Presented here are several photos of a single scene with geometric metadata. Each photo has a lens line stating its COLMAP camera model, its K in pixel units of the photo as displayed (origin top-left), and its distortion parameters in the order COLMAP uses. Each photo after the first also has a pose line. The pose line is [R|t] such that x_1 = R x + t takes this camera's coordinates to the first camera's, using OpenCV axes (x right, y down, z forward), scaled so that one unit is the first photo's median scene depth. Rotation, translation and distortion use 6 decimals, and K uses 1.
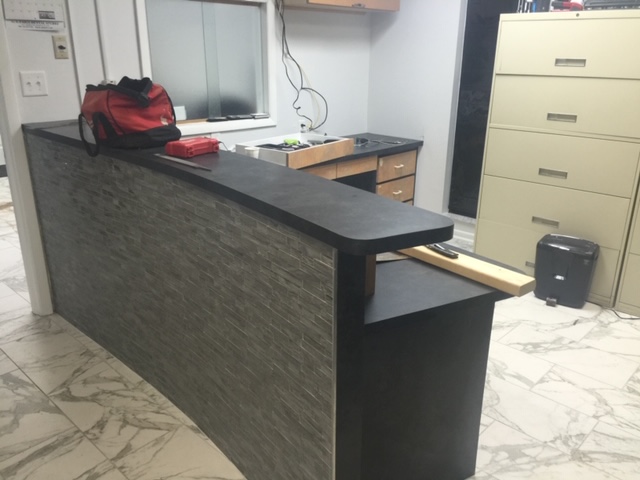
lens RADIAL K [[540.2, 0, 321.4], [0, 540.2, 233.6], [0, 0, 1]] dist [0.072982, -0.091676]
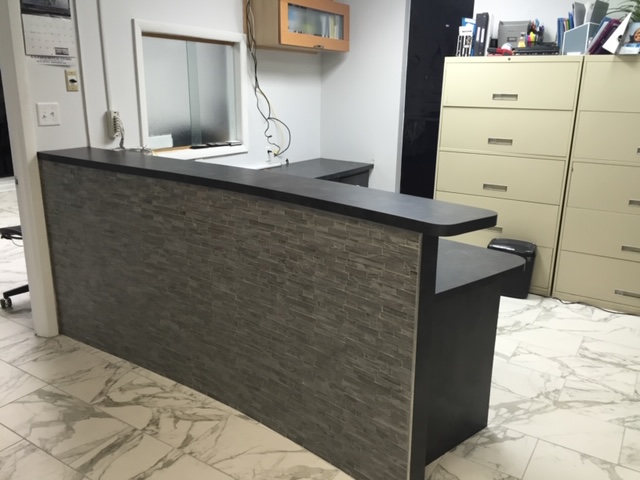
lens RADIAL K [[540.2, 0, 320.1], [0, 540.2, 225.3], [0, 0, 1]] dist [0.072982, -0.091676]
pose [[0.983212, -0.037855, 0.178499, -0.208929], [0.050028, 0.996683, -0.064196, 0.036499], [-0.175477, 0.072048, 0.981844, -0.123210]]
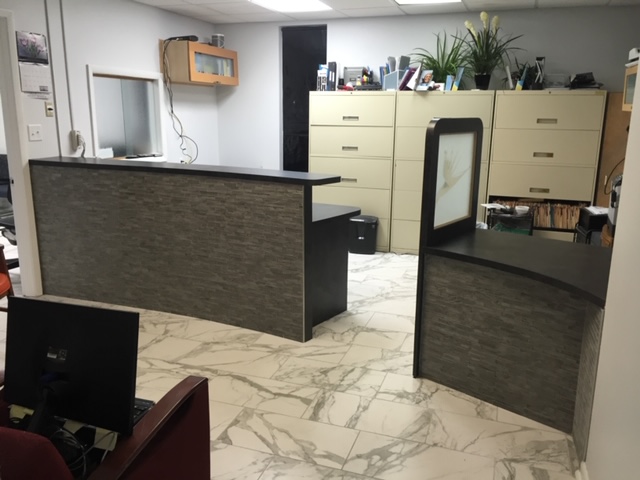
lens RADIAL K [[540.2, 0, 316.2], [0, 540.2, 222.0], [0, 0, 1]] dist [0.072982, -0.091676]
pose [[0.917028, -0.080051, 0.390706, -0.434626], [0.125945, 0.987645, -0.093247, 0.206269], [-0.378414, 0.134718, 0.915781, -0.636320]]
